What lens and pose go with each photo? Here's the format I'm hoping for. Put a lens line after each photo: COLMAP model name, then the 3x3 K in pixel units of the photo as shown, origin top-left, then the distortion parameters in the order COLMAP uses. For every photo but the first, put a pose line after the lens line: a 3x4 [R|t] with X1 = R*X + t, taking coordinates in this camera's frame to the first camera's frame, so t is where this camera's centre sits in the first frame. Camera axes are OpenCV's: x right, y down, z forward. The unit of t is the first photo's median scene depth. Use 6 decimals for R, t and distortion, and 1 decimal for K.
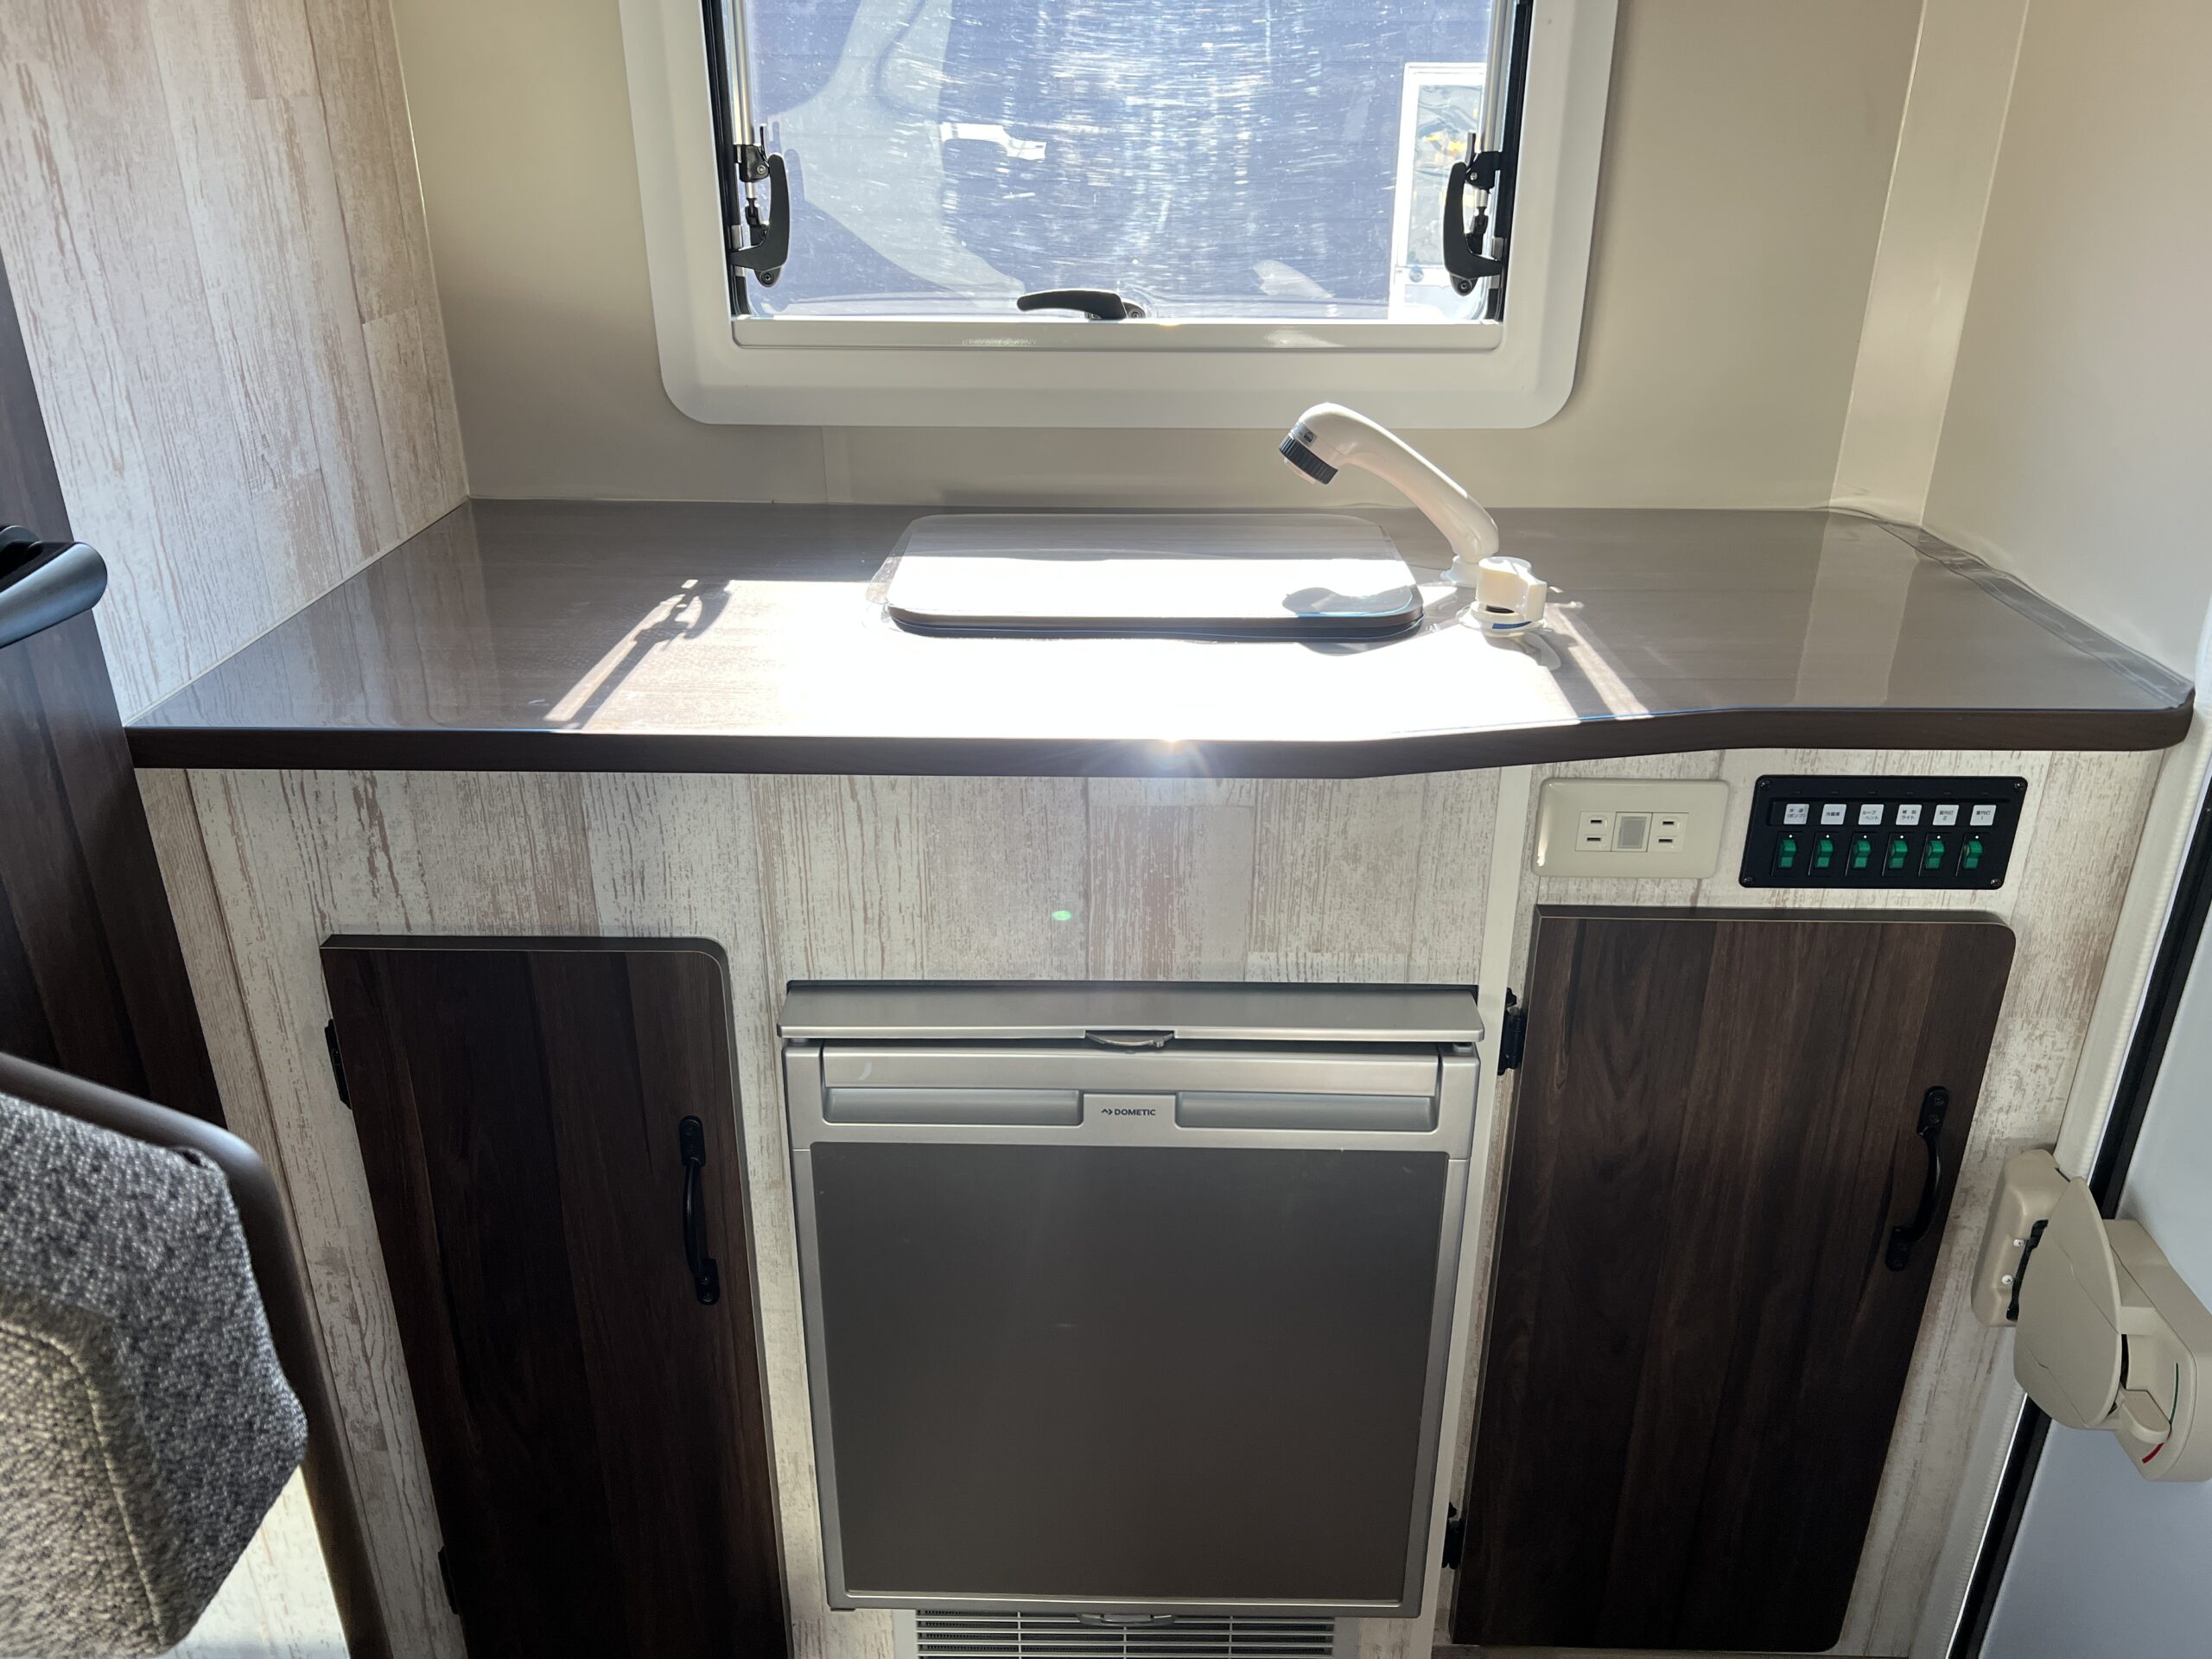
lens RADIAL K [[1688.7, 0, 1119.5], [0, 1688.7, 827.1], [0, 0, 1]] dist [0.027212, -0.038166]
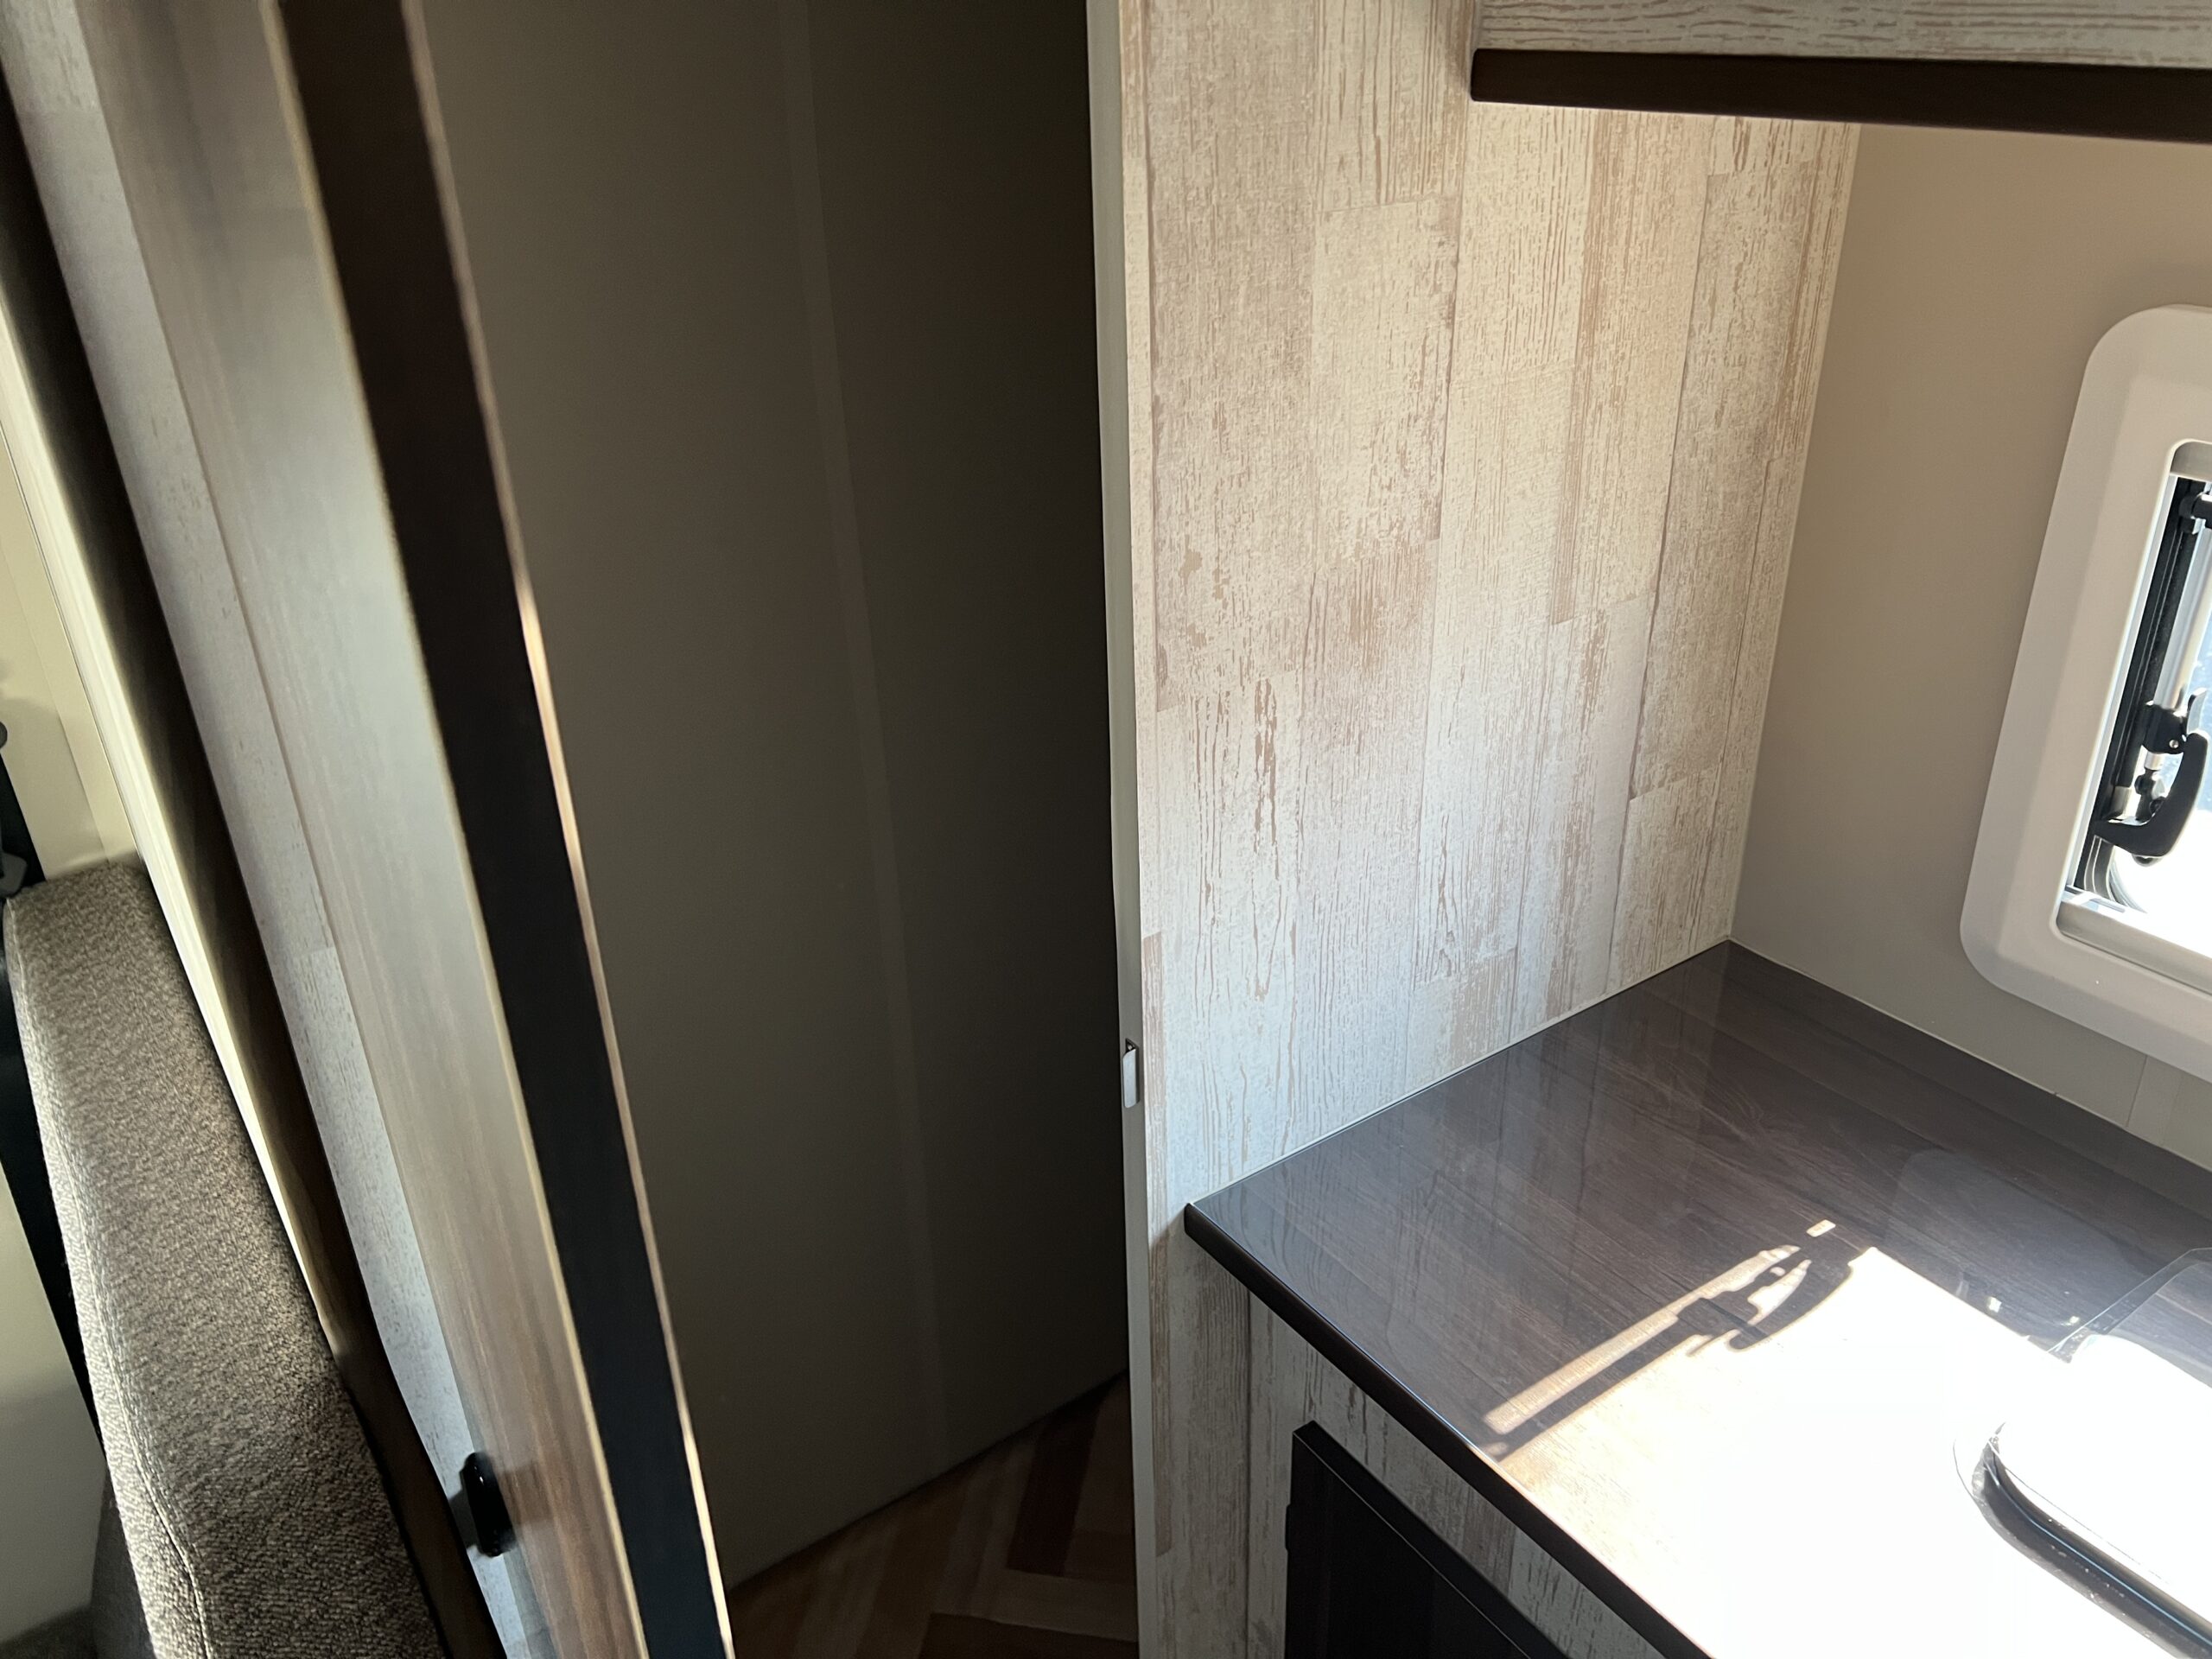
lens RADIAL K [[1688.7, 0, 1091.0], [0, 1688.7, 820.3], [0, 0, 1]] dist [0.027212, -0.038166]
pose [[0.581610, 0.349623, -0.734503, 0.091215], [-0.306863, 0.930516, 0.199938, -0.424447], [0.753369, 0.109105, 0.648483, 0.169209]]
